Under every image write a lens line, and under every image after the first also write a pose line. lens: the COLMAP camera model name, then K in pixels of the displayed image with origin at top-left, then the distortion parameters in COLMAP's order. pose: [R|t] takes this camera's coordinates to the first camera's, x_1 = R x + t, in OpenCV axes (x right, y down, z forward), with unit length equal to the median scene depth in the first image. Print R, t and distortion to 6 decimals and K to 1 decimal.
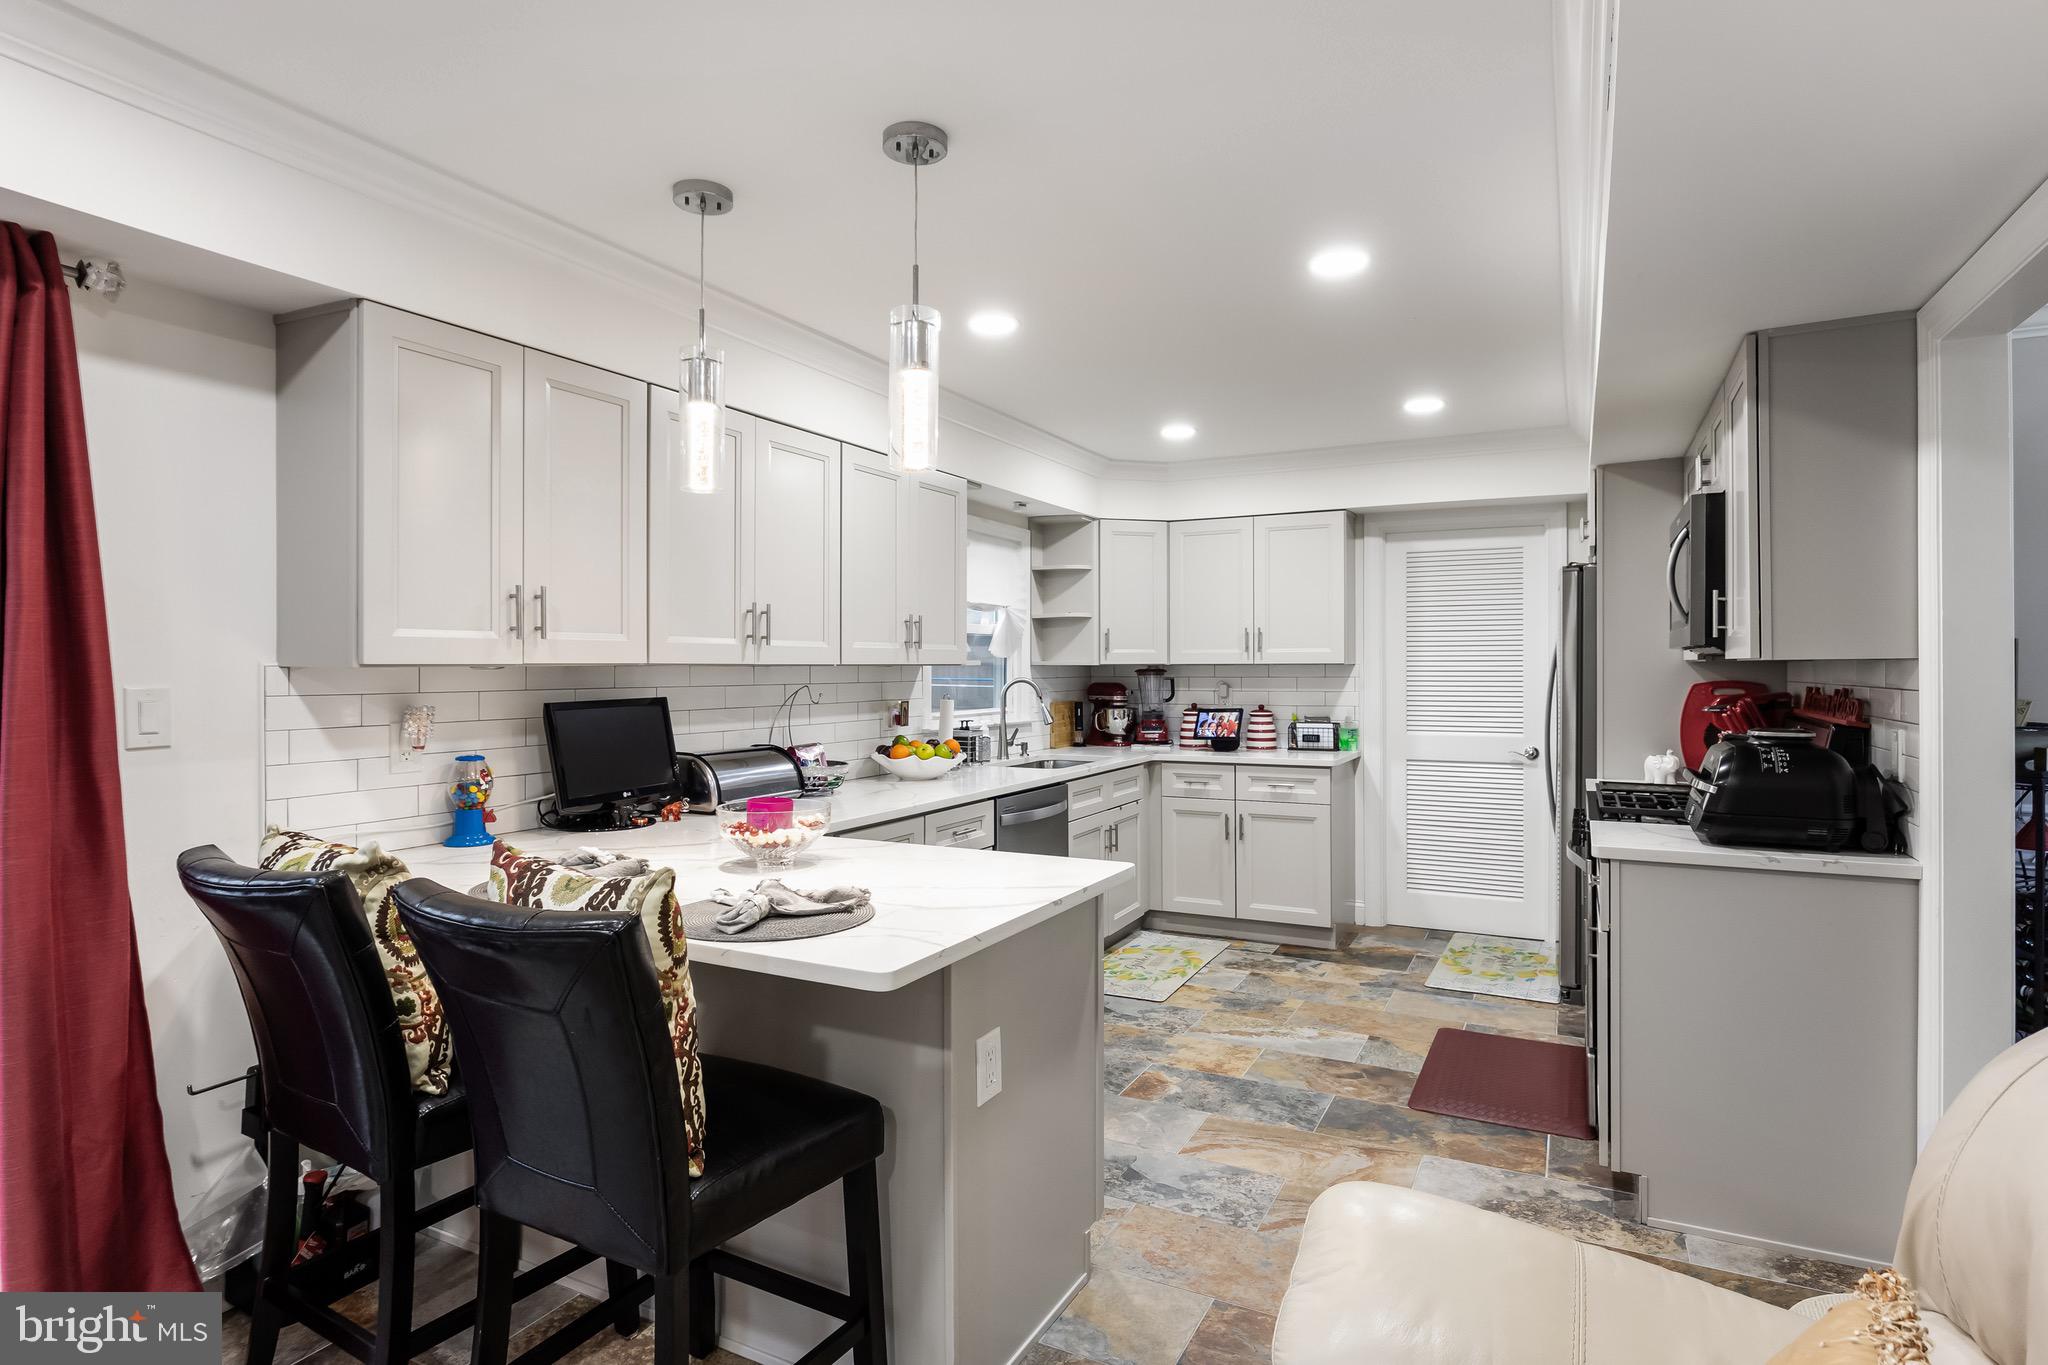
lens RADIAL K [[1055.2, 0, 1024.6], [0, 1055.2, 669.6], [0, 0, 1]] dist [-0.011418, 0.002162]
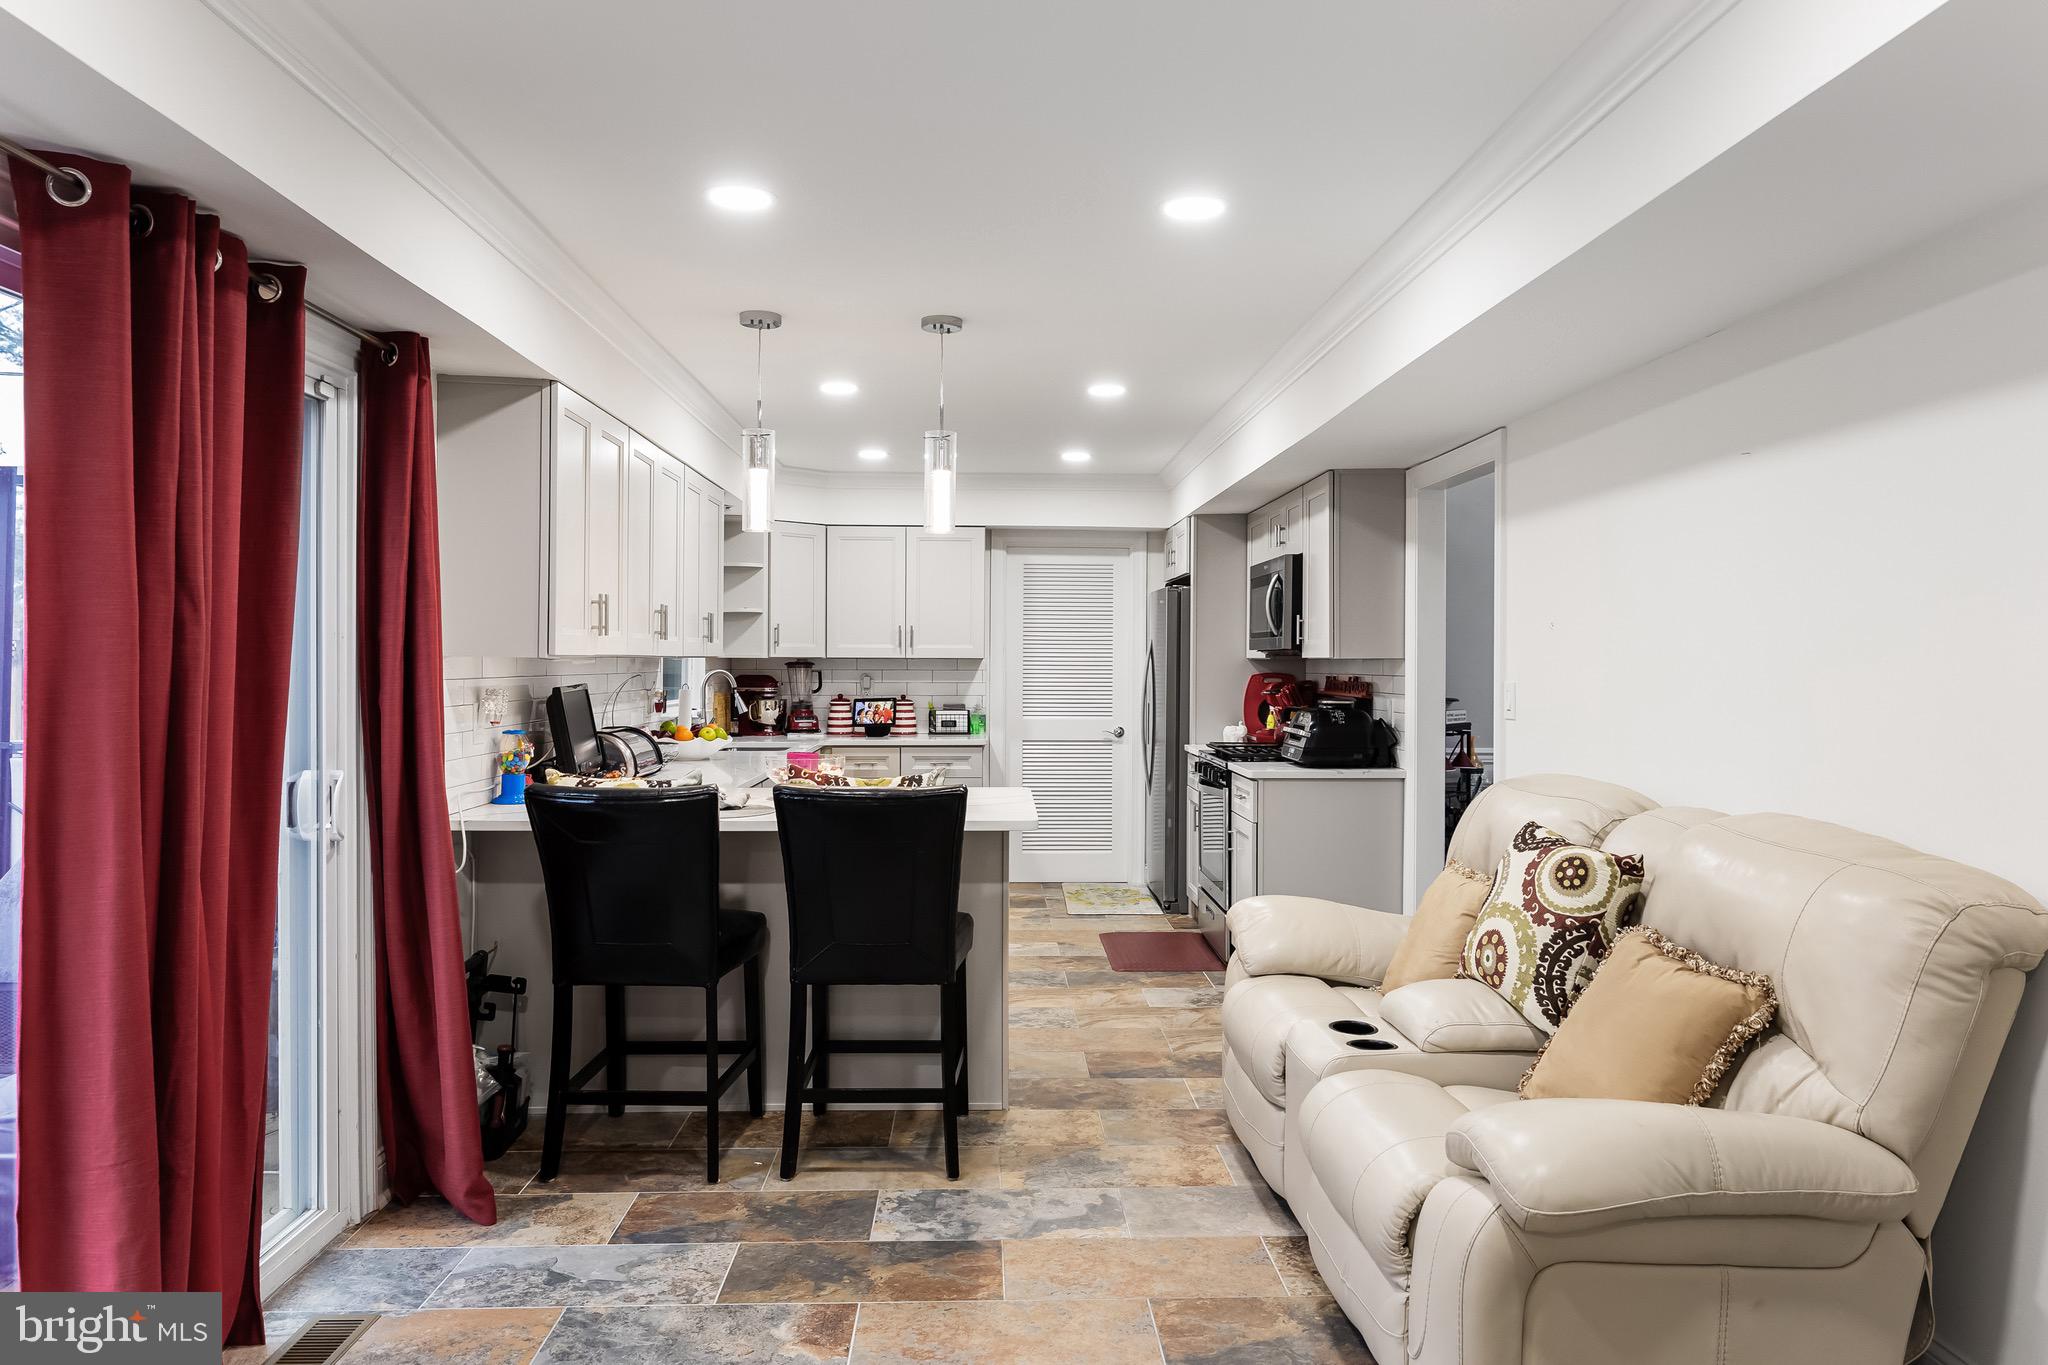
lens RADIAL K [[1345.7, 0, 1007.4], [0, 1345.7, 677.0], [0, 0, 1]] dist [-0.055235, 0.000389]
pose [[0.875434, 0.000712, 0.483336, -0.398955], [-0.005146, 0.999956, 0.007848, 0.003054], [-0.483310, -0.009358, 0.875399, -0.322230]]
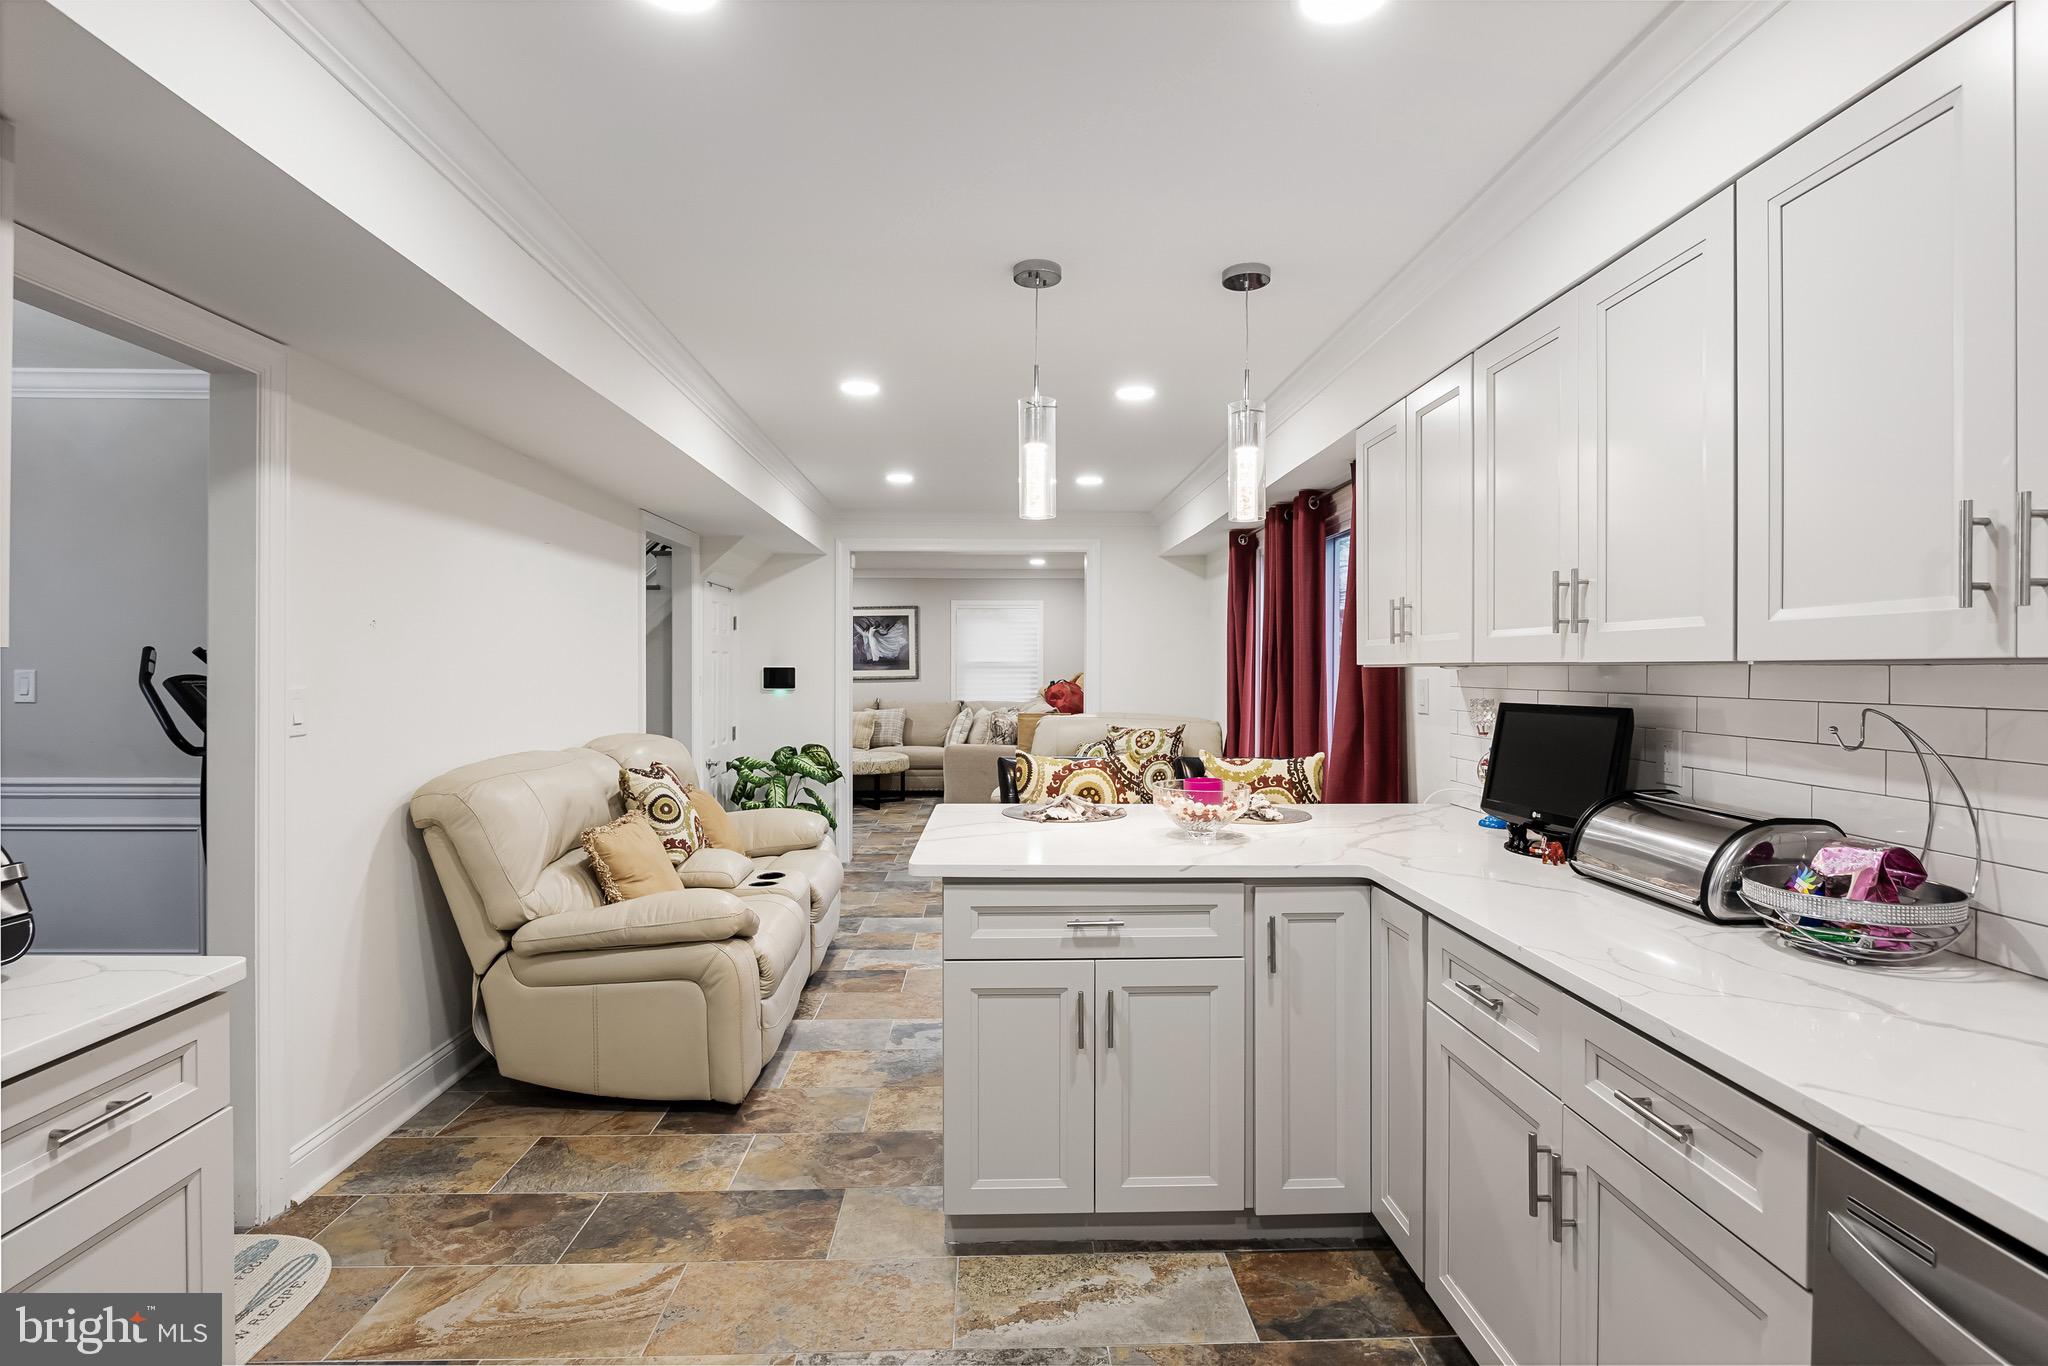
lens RADIAL K [[978.6, 0, 1026.0], [0, 978.6, 674.8], [0, 0, 1]] dist [-0.012004, 0.000515]
pose [[-0.867608, 0.001109, -0.497248, 0.214163], [-0.005147, 0.999924, 0.011210, -0.001088], [0.497222, 0.012285, -0.867536, 0.844740]]
